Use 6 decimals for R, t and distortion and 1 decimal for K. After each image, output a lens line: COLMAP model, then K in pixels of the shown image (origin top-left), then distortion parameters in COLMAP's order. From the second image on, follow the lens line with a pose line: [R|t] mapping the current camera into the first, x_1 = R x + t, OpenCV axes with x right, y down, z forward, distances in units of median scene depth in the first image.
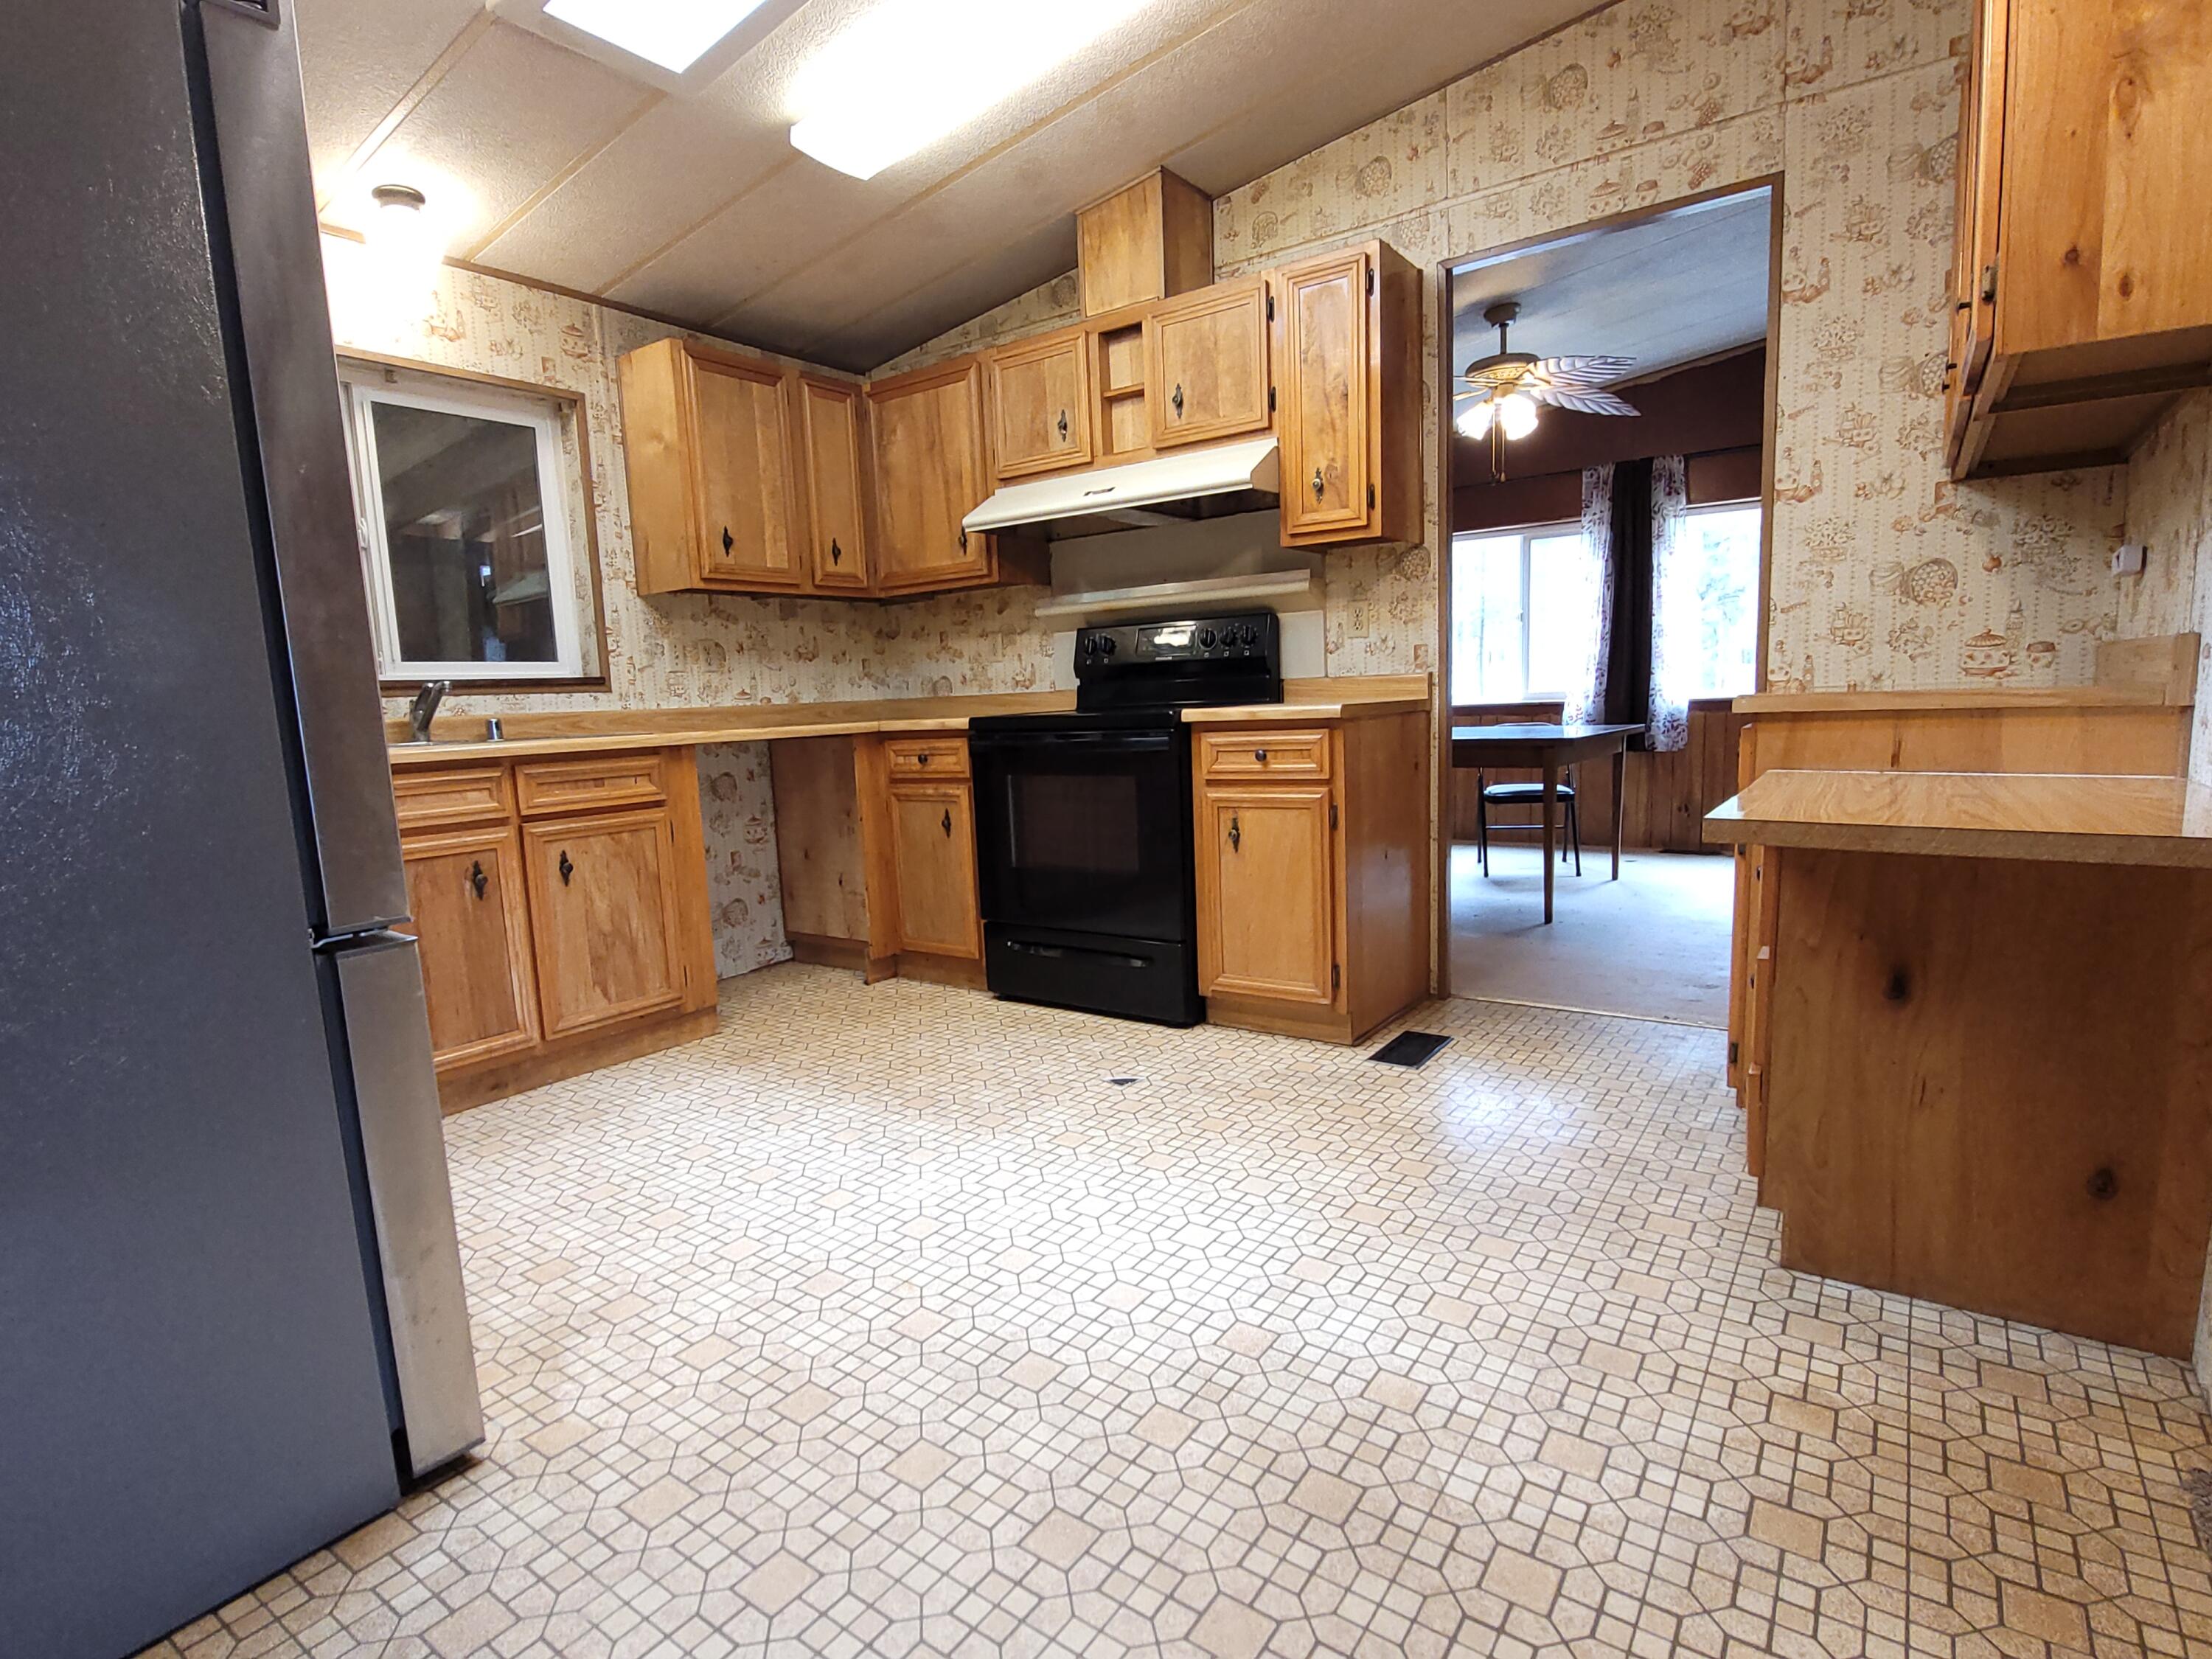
lens RADIAL K [[1103.1, 0, 1106.0], [0, 1103.1, 829.5], [0, 0, 1]] dist [0.000621, -0.014098]
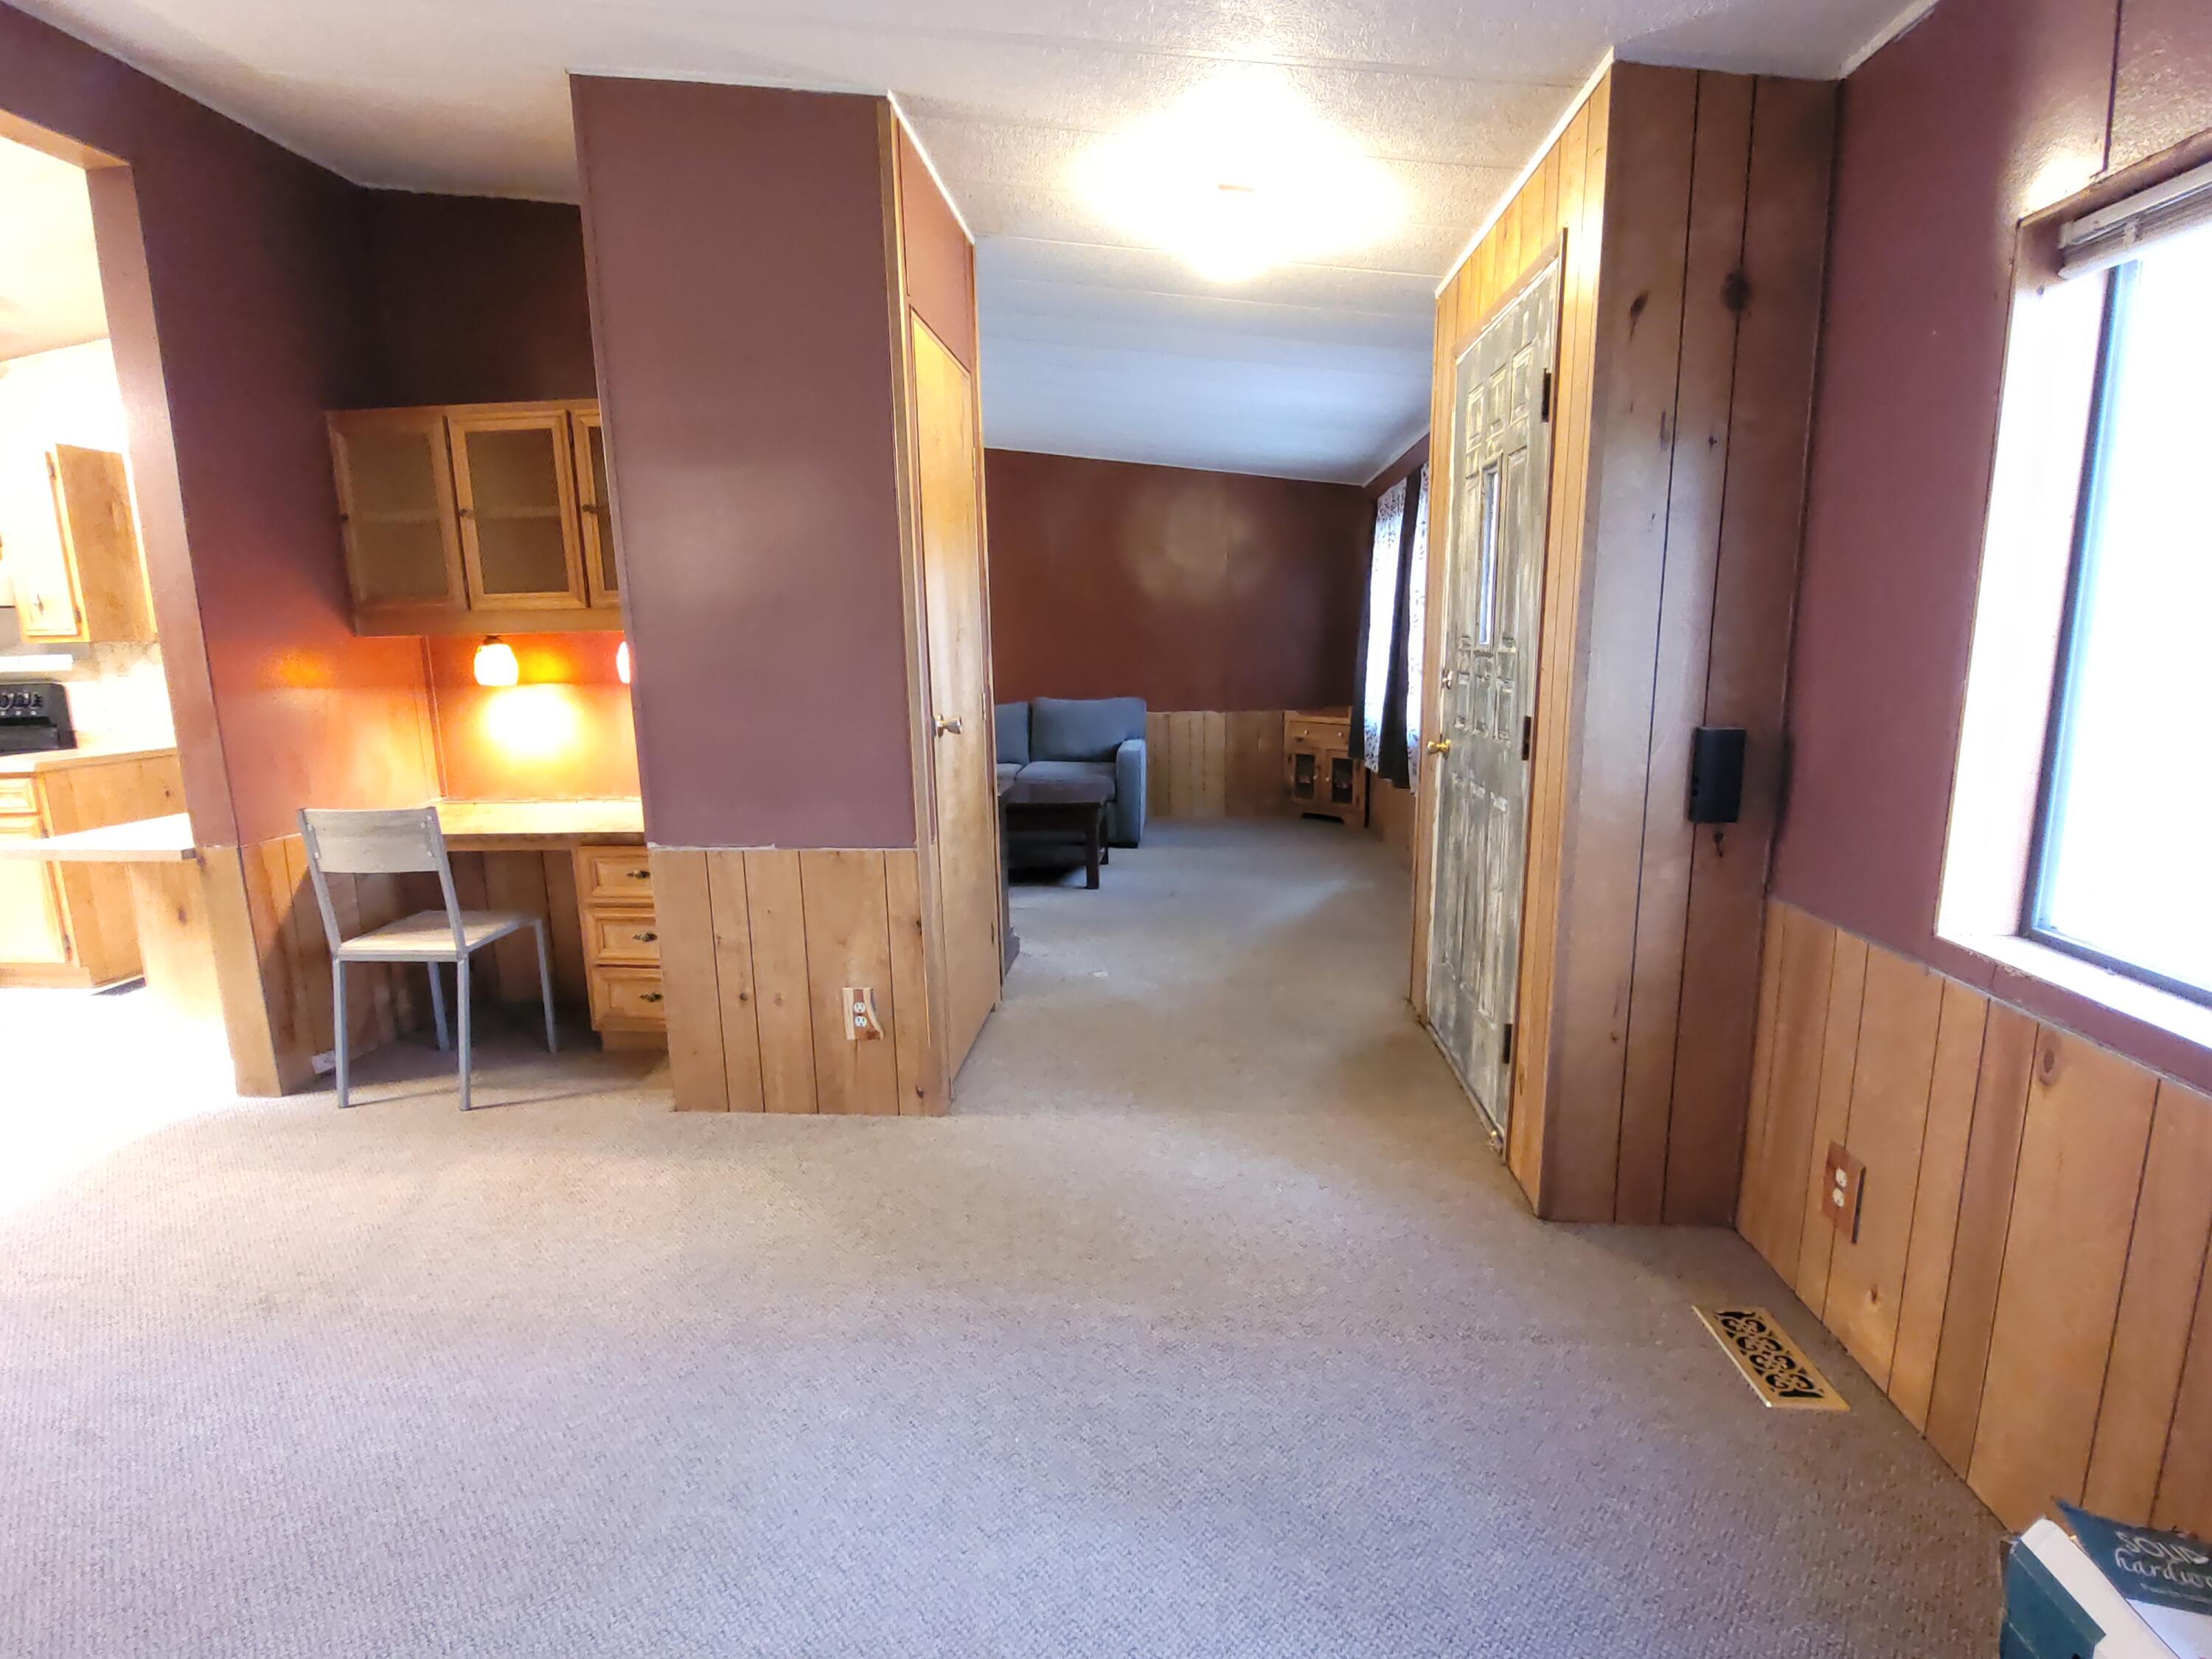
lens RADIAL K [[1103.1, 0, 1106.0], [0, 1103.1, 829.5], [0, 0, 1]] dist [0.000621, -0.014098]
pose [[0.850039, -0.072425, 0.521717, 0.688545], [0.051718, 0.997192, 0.054166, -0.028148], [-0.524175, -0.019061, 0.851397, -1.052212]]
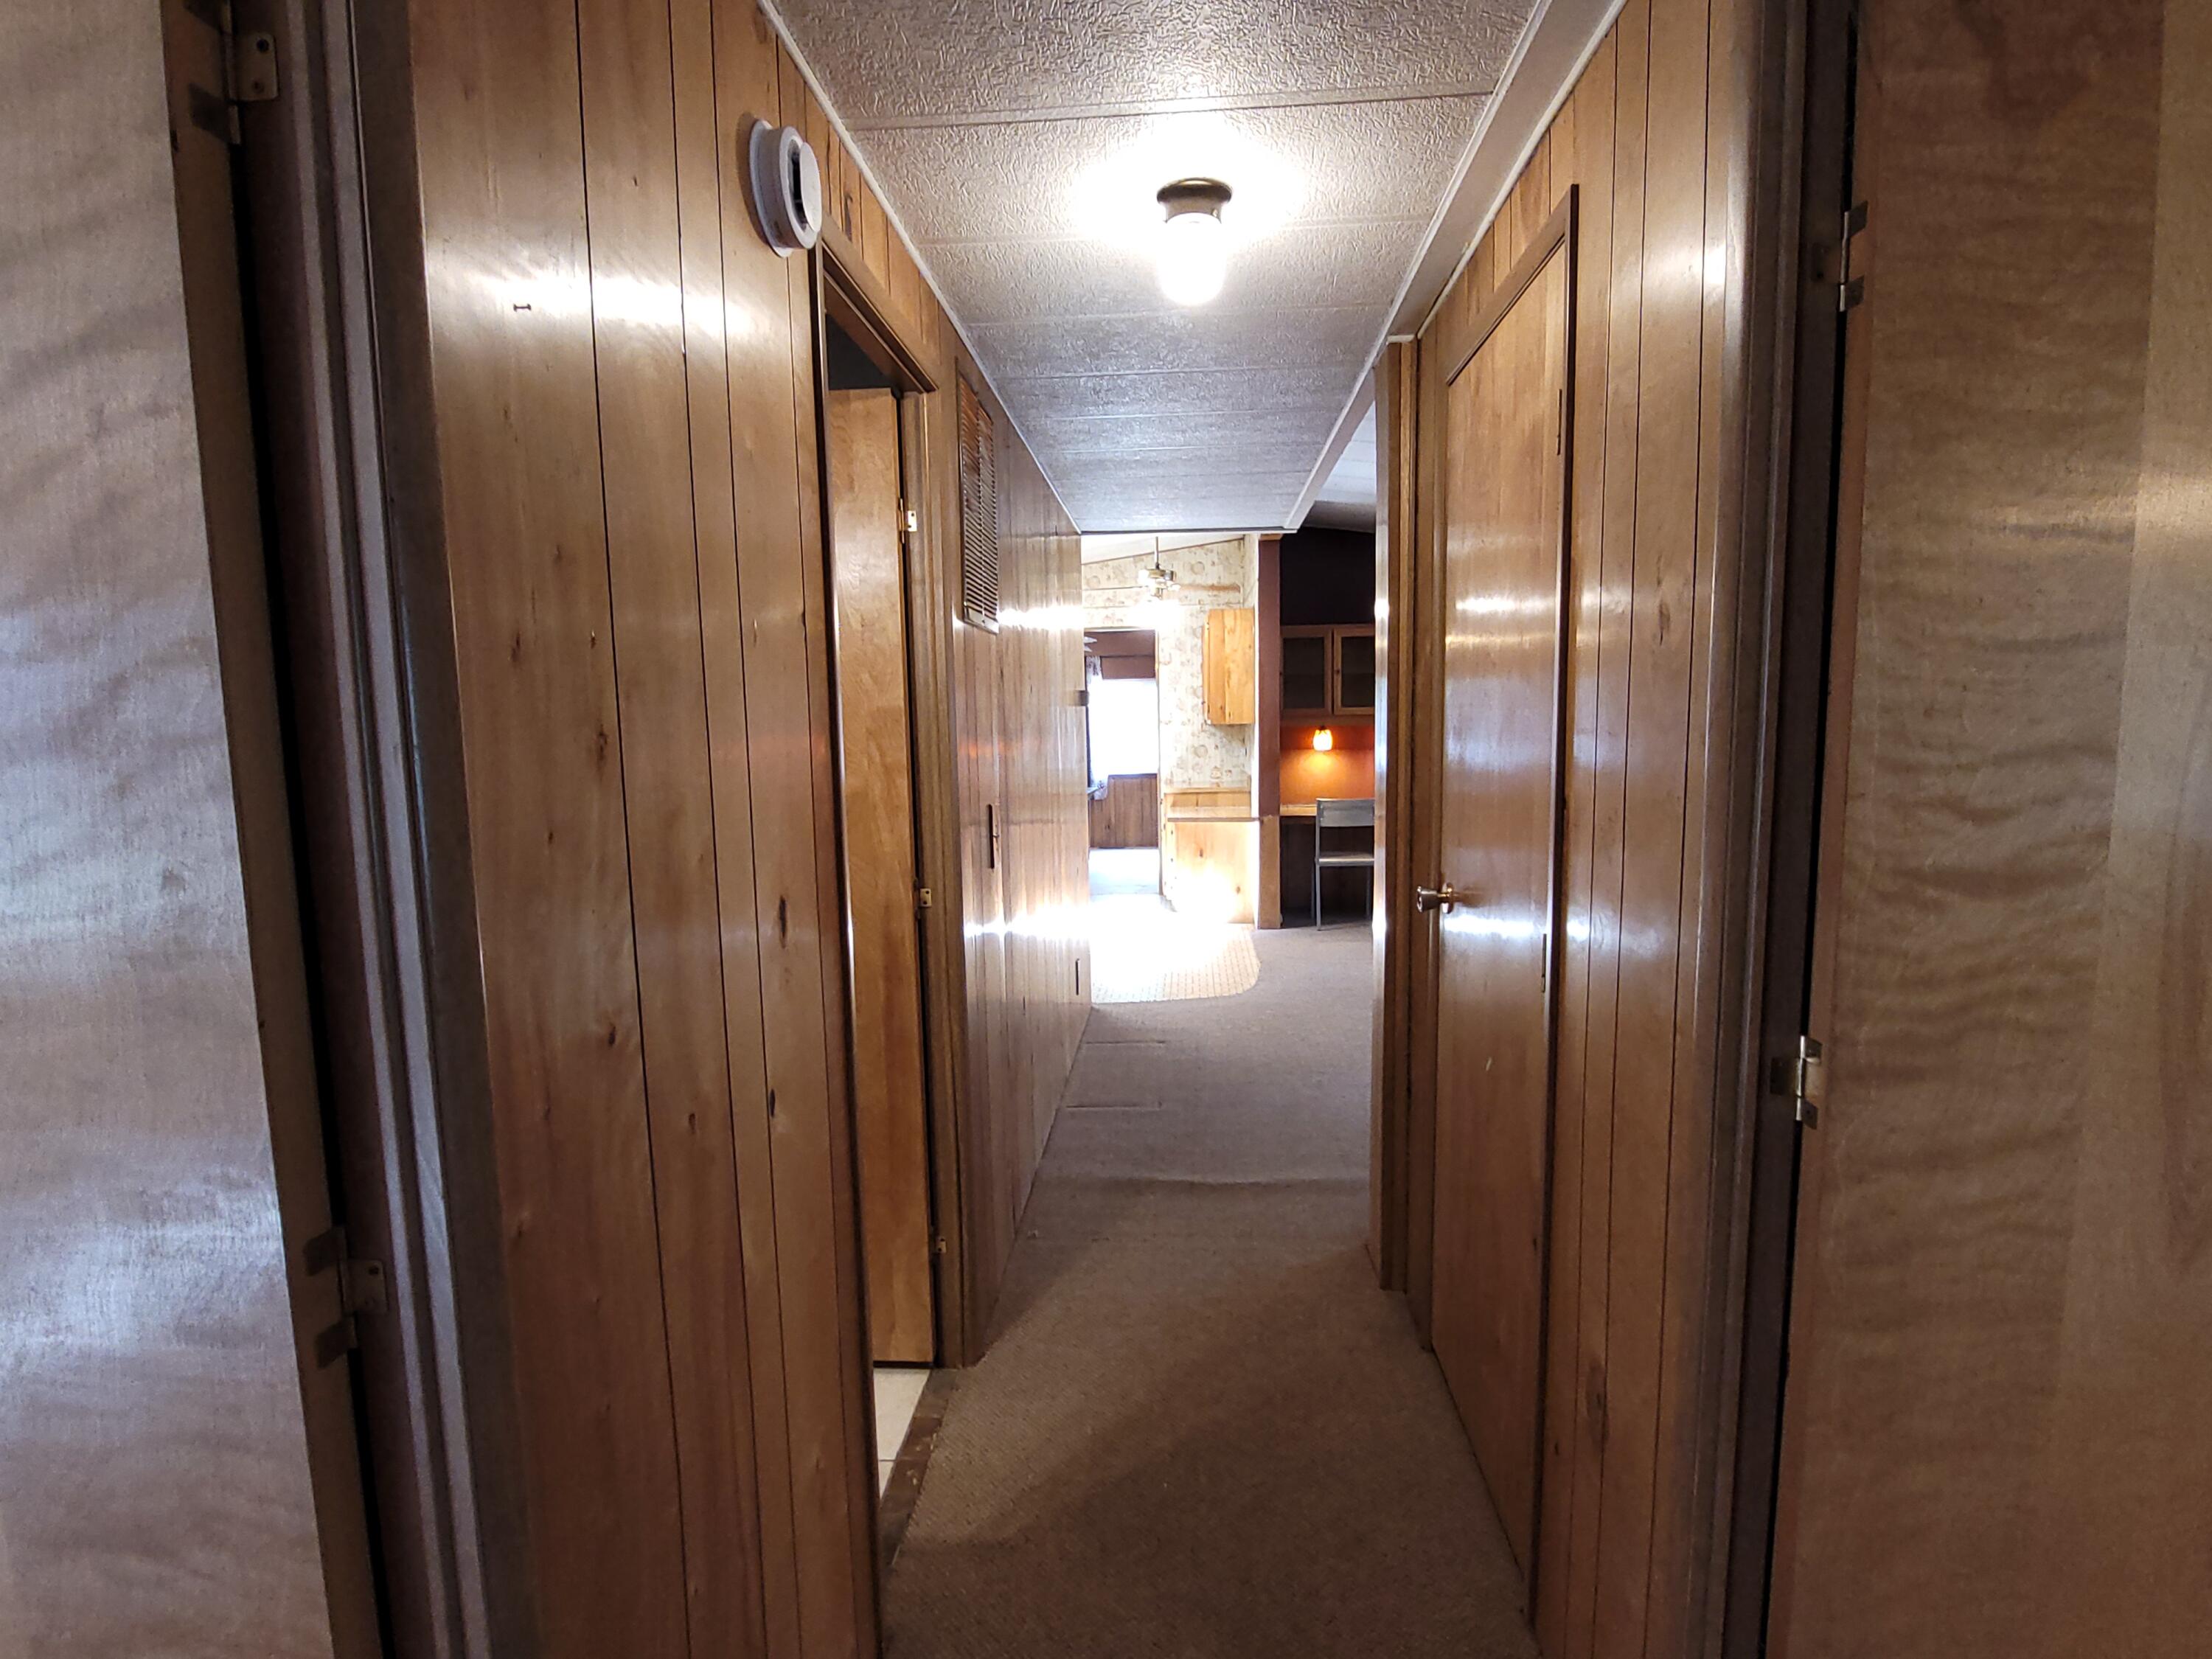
lens RADIAL K [[1103.1, 0, 1106.0], [0, 1103.1, 829.5], [0, 0, 1]] dist [0.000621, -0.014098]
pose [[0.850349, -0.034390, 0.525094, -1.239627], [0.054997, 0.998205, -0.023689, 0.077233], [-0.523337, 0.049022, 0.850714, -1.656126]]
